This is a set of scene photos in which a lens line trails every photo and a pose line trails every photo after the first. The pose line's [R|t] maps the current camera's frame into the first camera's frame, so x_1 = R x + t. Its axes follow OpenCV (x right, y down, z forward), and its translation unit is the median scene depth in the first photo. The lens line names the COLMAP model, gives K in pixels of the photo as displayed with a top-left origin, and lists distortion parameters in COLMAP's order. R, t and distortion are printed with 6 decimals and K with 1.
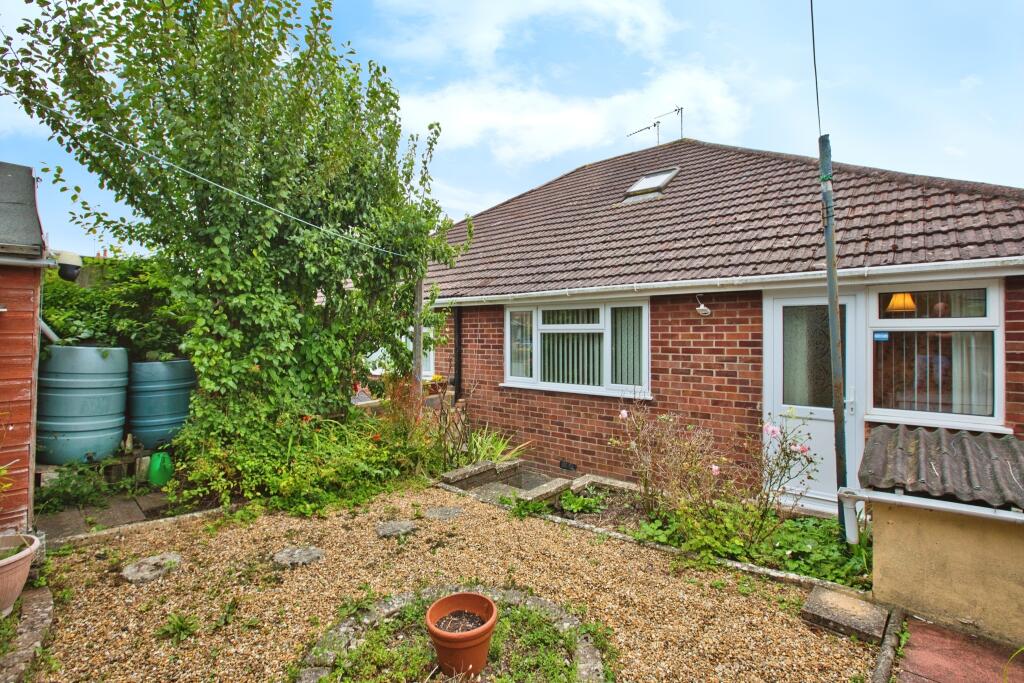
lens RADIAL K [[475.8, 0, 512.3], [0, 475.8, 334.1], [0, 0, 1]] dist [-0.036281, 0.005027]
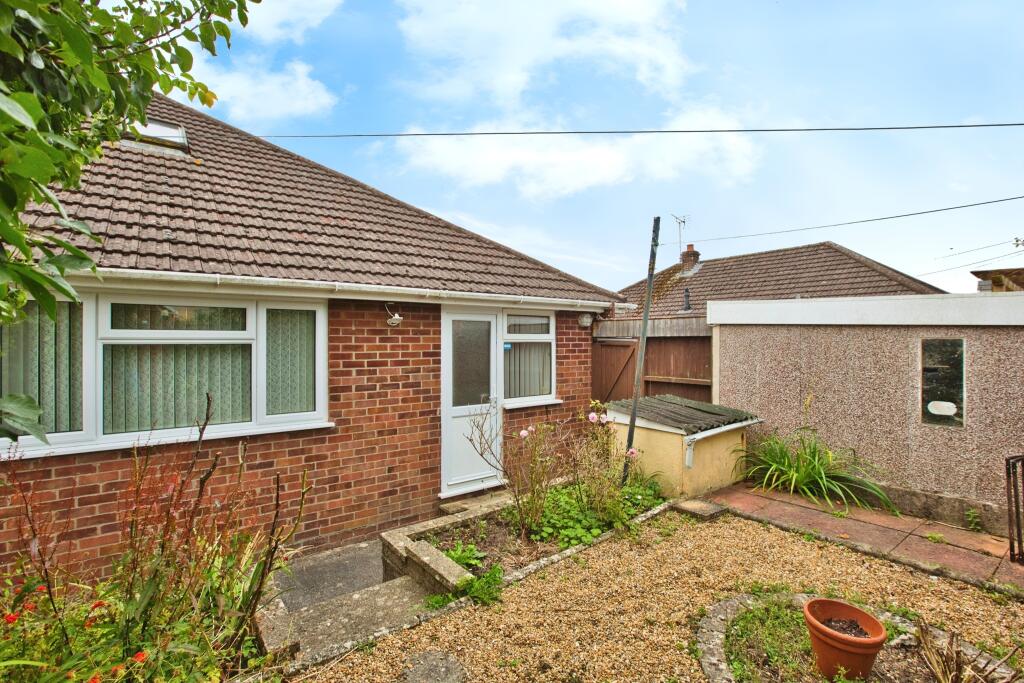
lens RADIAL K [[475.8, 0, 512.2], [0, 475.8, 342.0], [0, 0, 1]] dist [-0.036281, 0.005027]
pose [[0.193934, 0.004347, 0.981005, -0.467773], [0.005287, 0.999971, -0.005476, 0.000253], [-0.981000, 0.006249, 0.193905, 0.574051]]
